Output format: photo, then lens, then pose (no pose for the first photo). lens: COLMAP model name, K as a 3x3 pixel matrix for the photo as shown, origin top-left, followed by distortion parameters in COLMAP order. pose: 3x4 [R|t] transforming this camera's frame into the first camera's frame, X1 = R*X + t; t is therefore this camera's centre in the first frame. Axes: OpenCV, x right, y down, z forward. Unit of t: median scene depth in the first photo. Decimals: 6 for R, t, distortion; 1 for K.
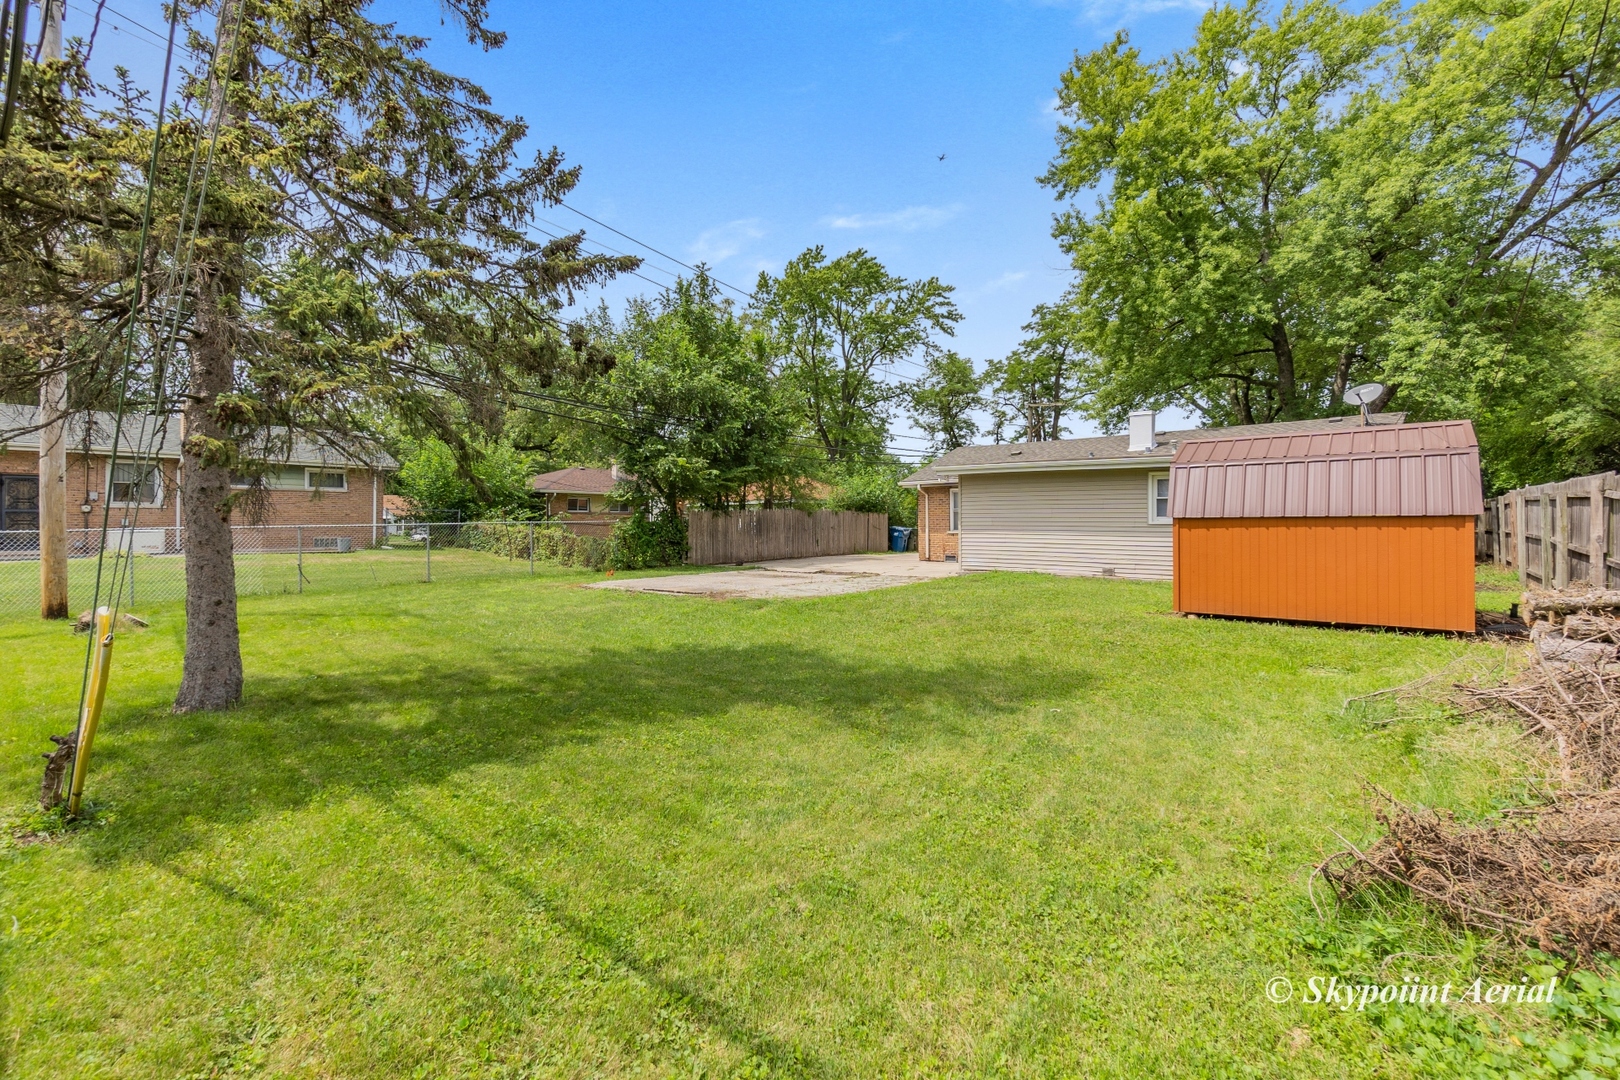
lens RADIAL K [[703.7, 0, 811.5], [0, 703.7, 529.9], [0, 0, 1]] dist [-0.009617, 0.002117]
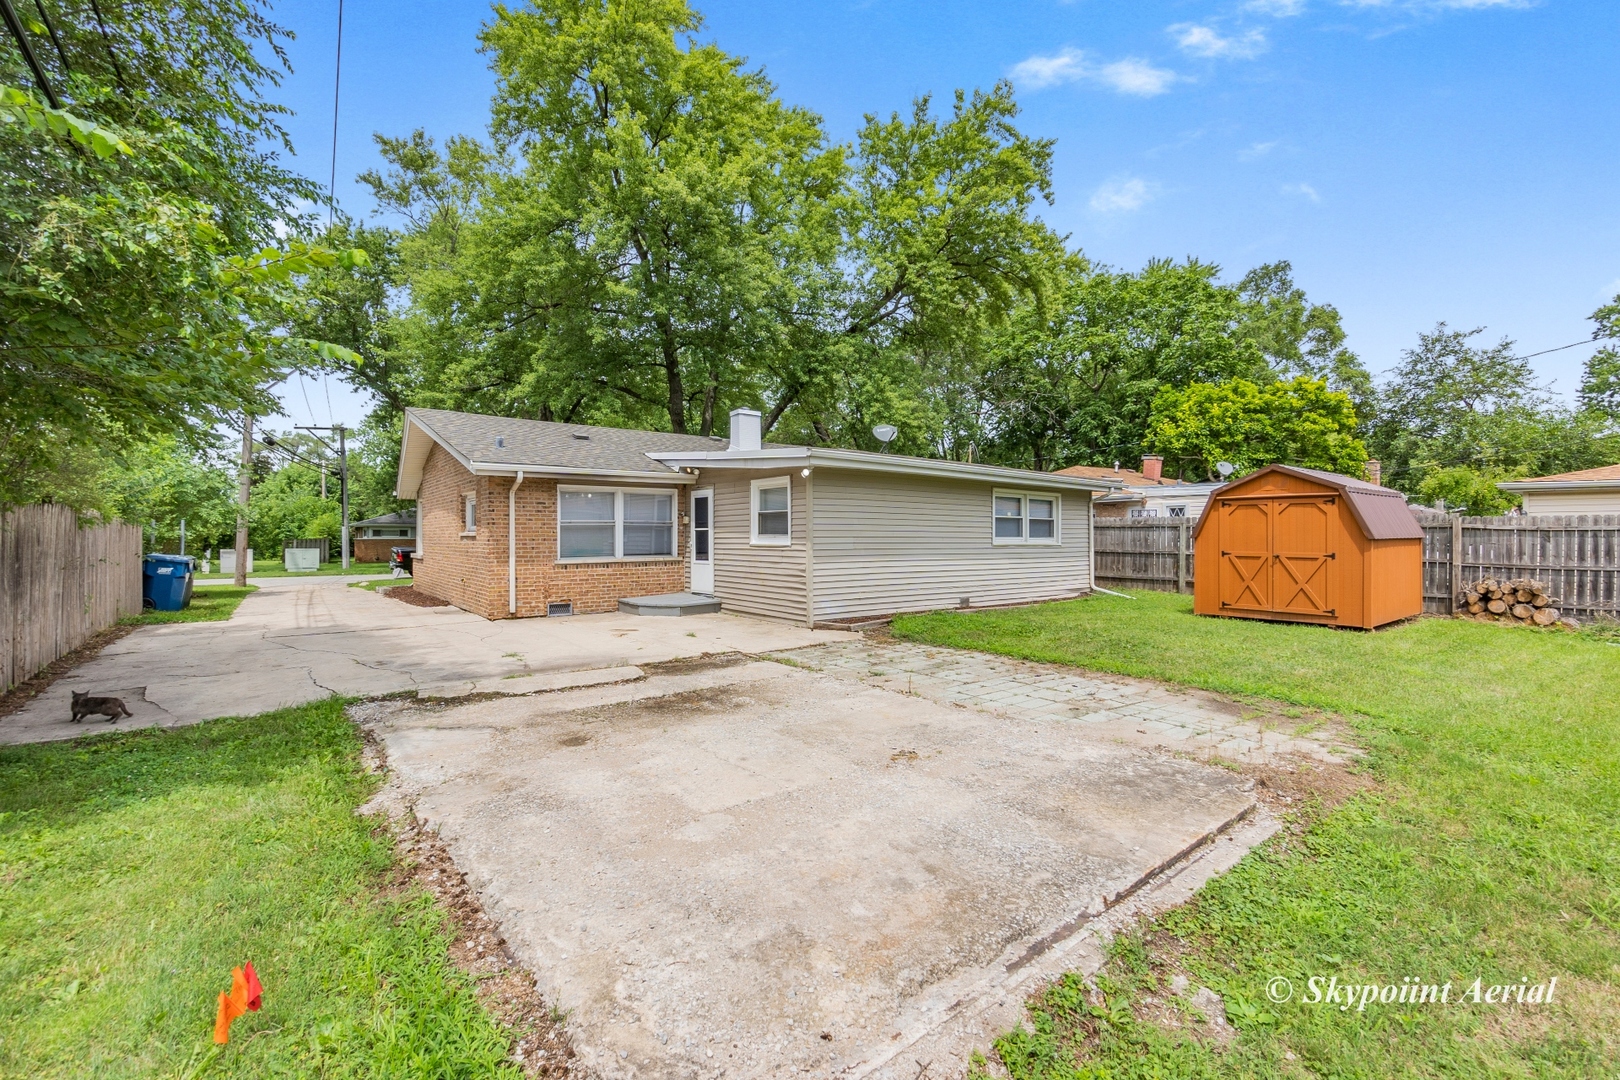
lens RADIAL K [[703.7, 0, 807.8], [0, 703.7, 527.2], [0, 0, 1]] dist [-0.009617, 0.002117]
pose [[0.219671, 0.015828, 0.975446, -0.145197], [0.012862, 0.999734, -0.019119, -0.005517], [-0.975489, 0.016746, 0.219409, 0.327354]]
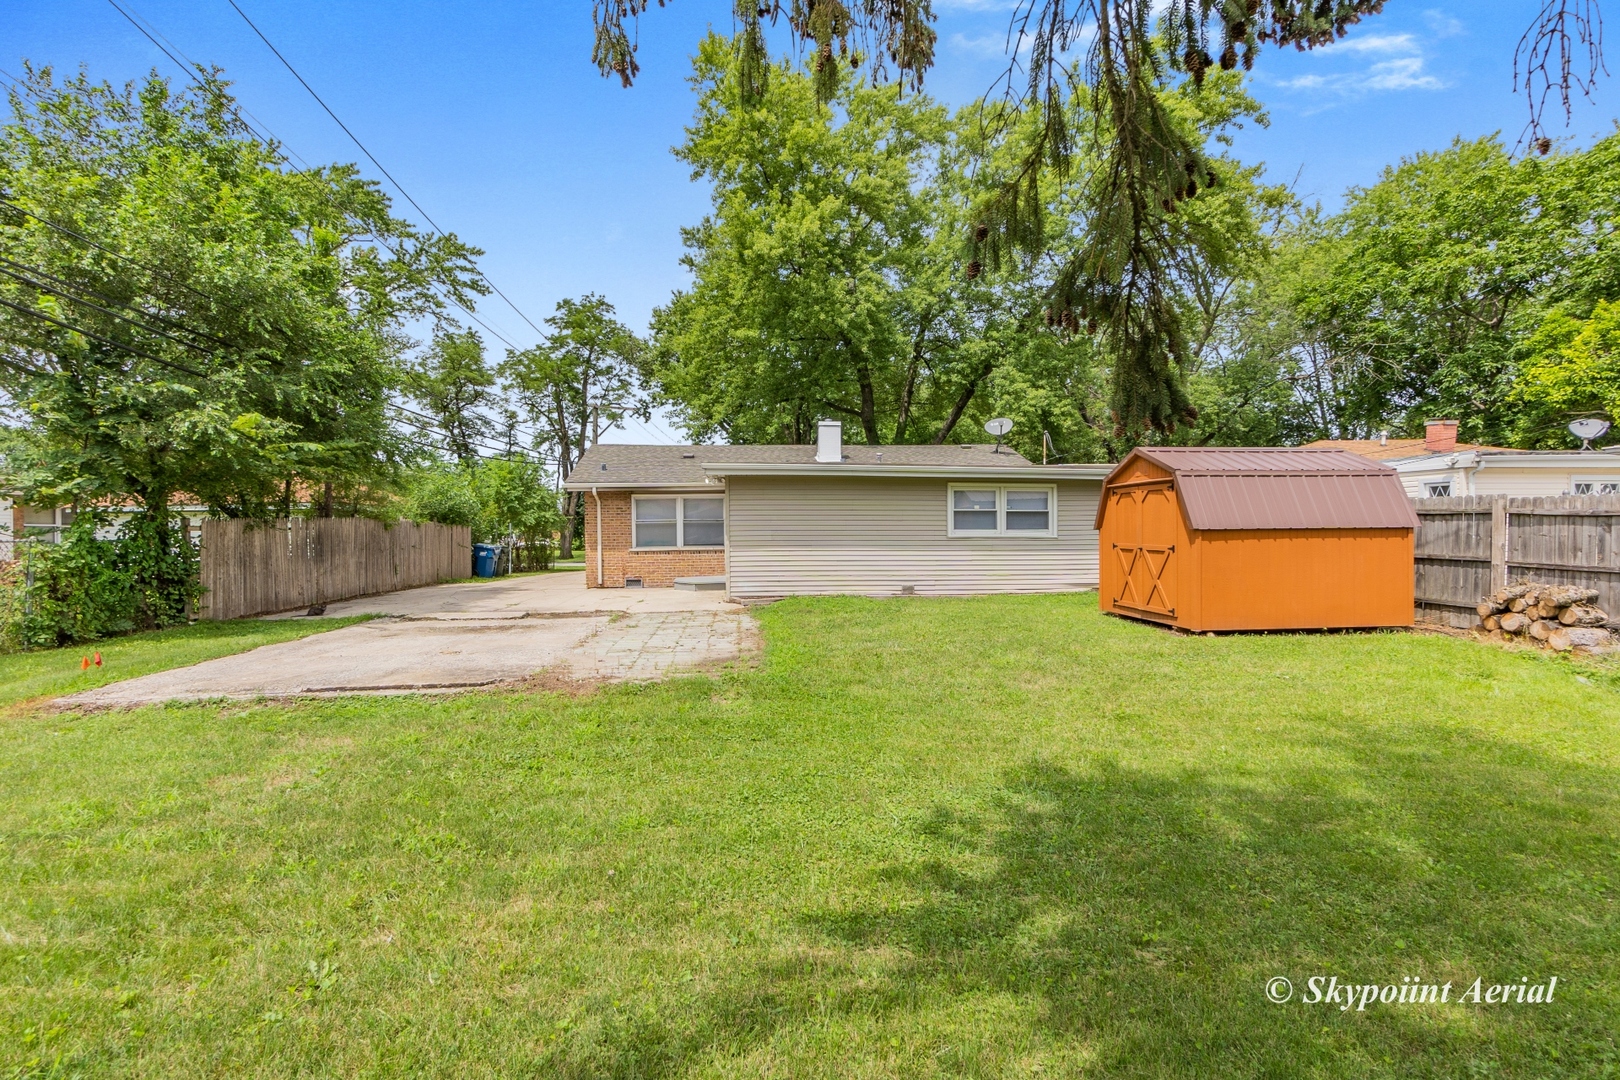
lens RADIAL K [[703.7, 0, 813.2], [0, 703.7, 544.0], [0, 0, 1]] dist [-0.009617, 0.002117]
pose [[0.710856, -0.013179, 0.703214, -0.101836], [0.013879, 0.999893, 0.004710, -0.002114], [-0.703201, 0.006411, 0.710962, 0.142551]]
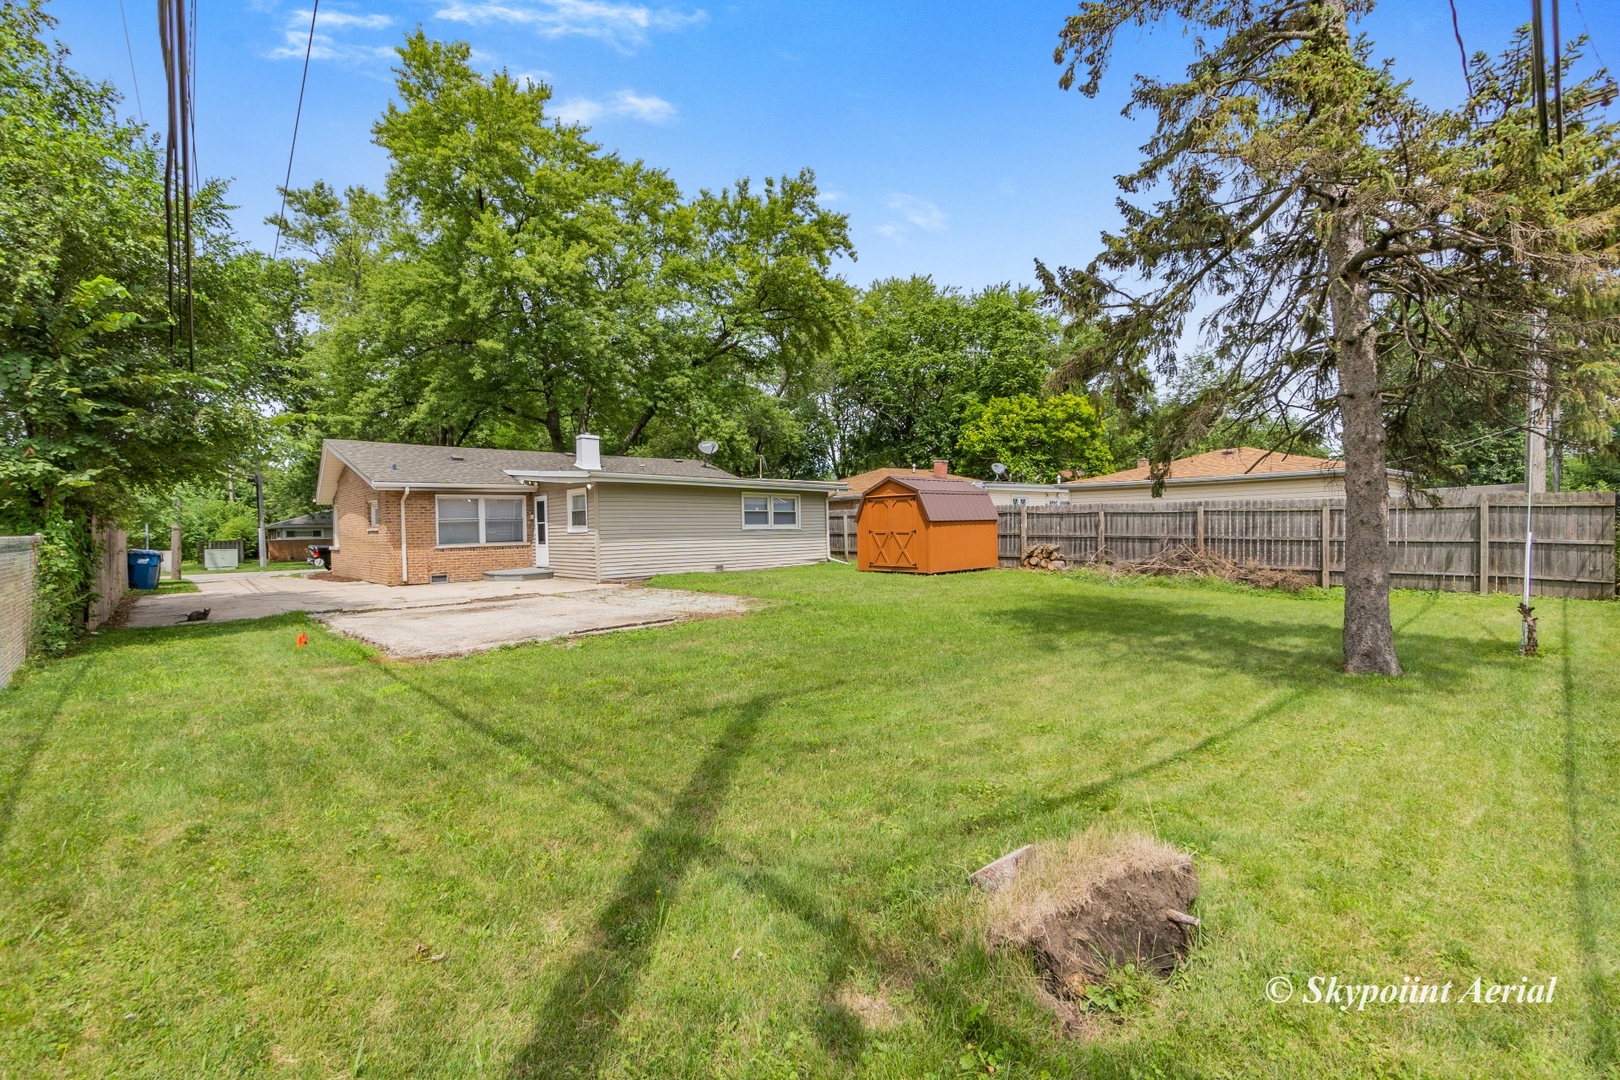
lens RADIAL K [[703.7, 0, 815.1], [0, 703.7, 535.0], [0, 0, 1]] dist [-0.009617, 0.002117]
pose [[0.121643, -0.008685, 0.992536, -0.270871], [0.034297, 0.999401, 0.004542, -0.000019], [-0.991981, 0.033488, 0.121868, 0.219901]]
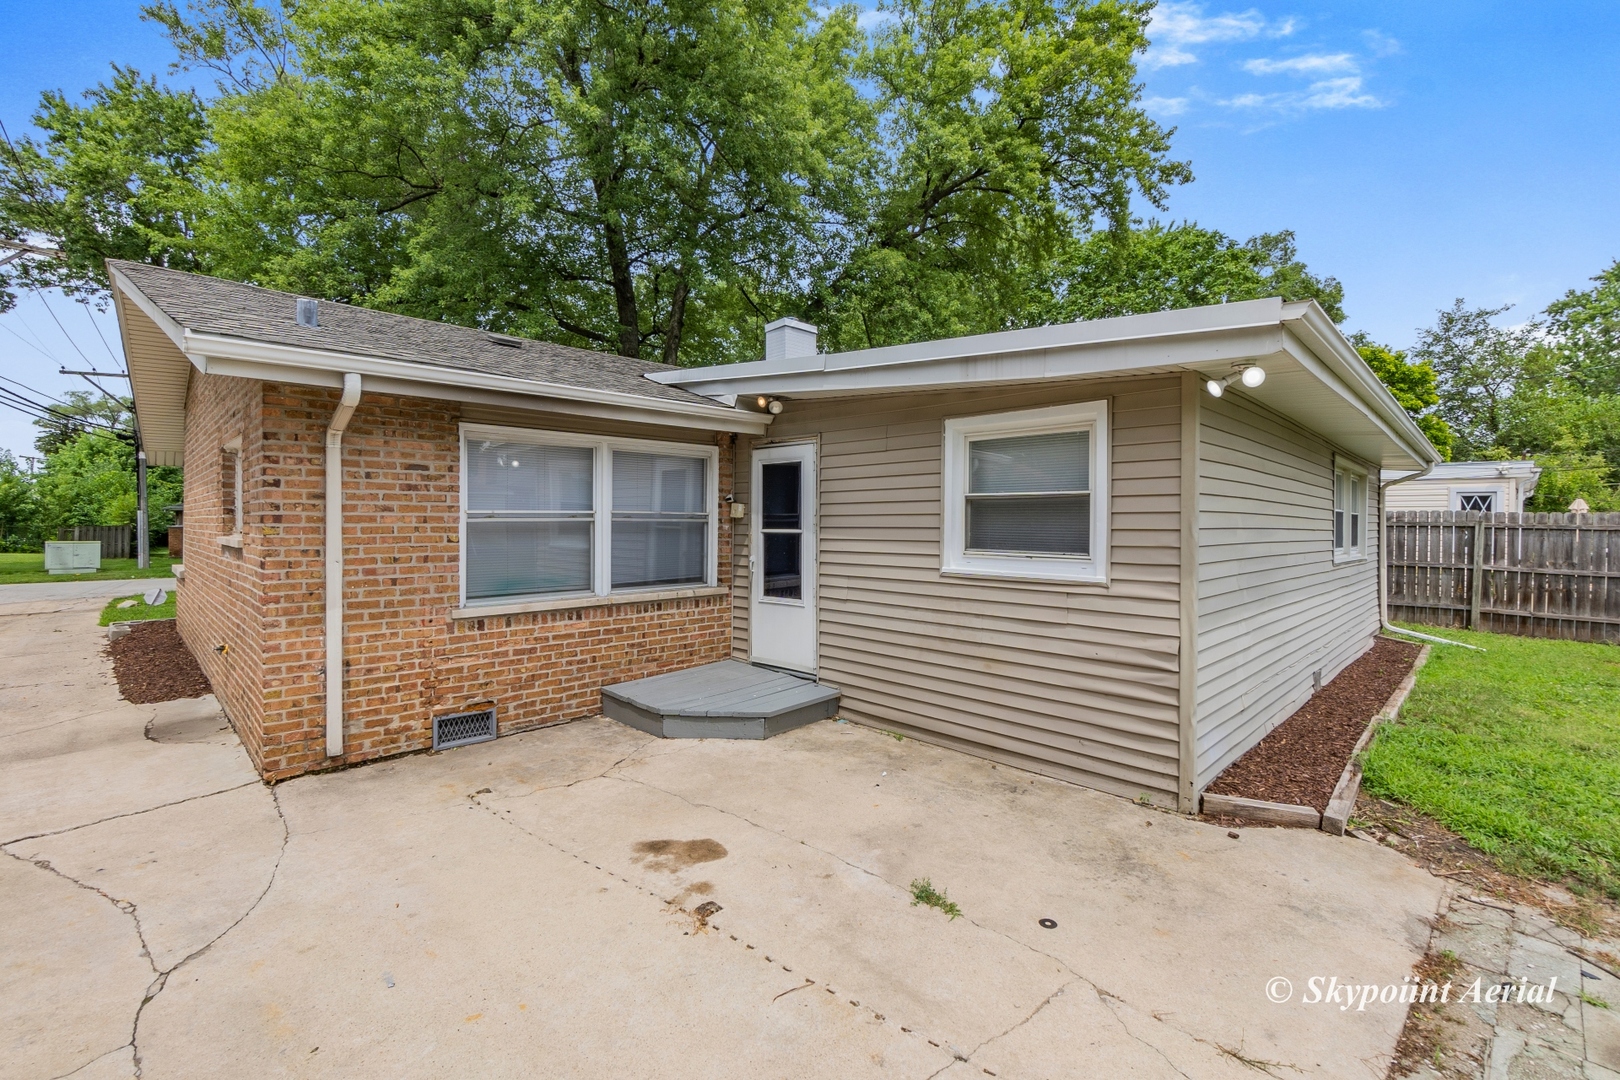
lens RADIAL K [[703.7, 0, 807.8], [0, 703.7, 523.7], [0, 0, 1]] dist [-0.009617, 0.002117]
pose [[0.086860, 0.002486, 0.996217, -0.009332], [0.007373, 0.999968, -0.003138, -0.011680], [-0.996193, 0.007618, 0.086839, 0.415463]]
